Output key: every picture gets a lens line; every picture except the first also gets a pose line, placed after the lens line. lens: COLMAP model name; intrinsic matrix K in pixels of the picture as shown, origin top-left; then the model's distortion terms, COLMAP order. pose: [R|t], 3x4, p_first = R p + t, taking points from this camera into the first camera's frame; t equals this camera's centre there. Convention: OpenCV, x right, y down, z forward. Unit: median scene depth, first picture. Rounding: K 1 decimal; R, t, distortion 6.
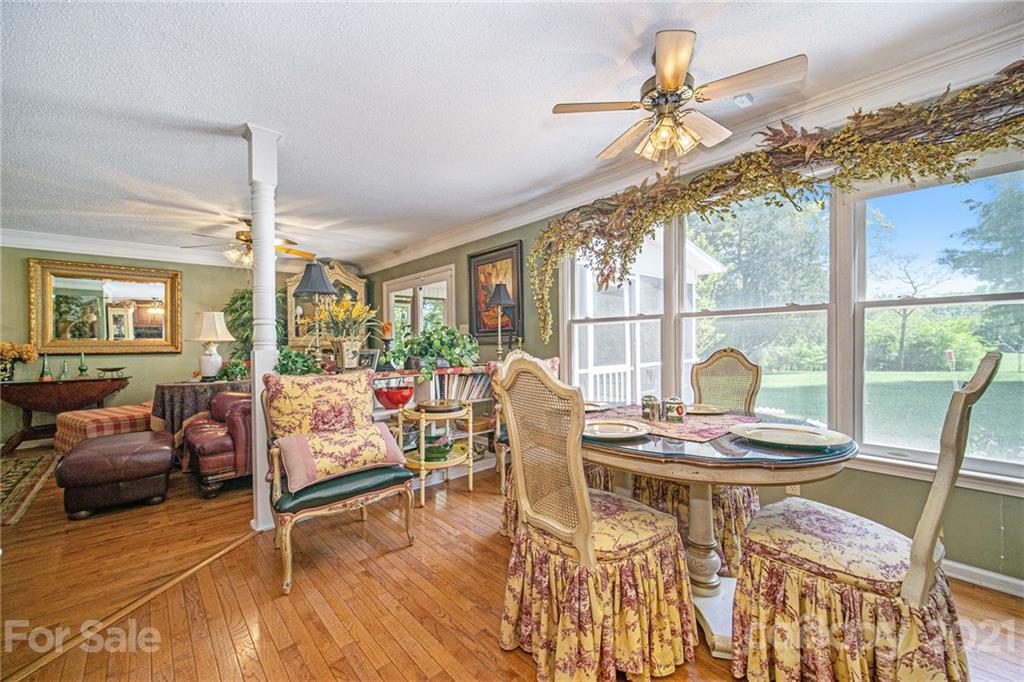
lens RADIAL K [[414.8, 0, 506.8], [0, 414.8, 343.7], [0, 0, 1]] dist [-0.000542, -0.000133]
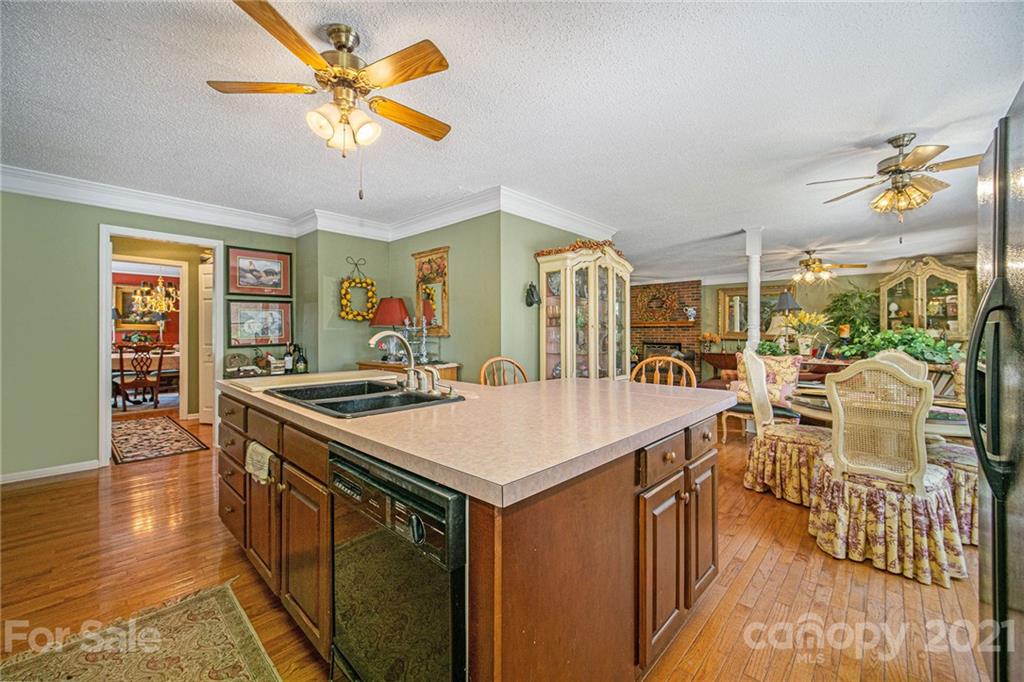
lens RADIAL K [[401.6, 0, 495.9], [0, 401.6, 331.9], [0, 0, 1]] dist [0.000061, -0.000008]
pose [[0.073178, 0.011034, -0.997258, 0.903931], [-0.013137, 0.999863, 0.010099, -0.018899], [0.997232, 0.012362, 0.073313, -0.237422]]
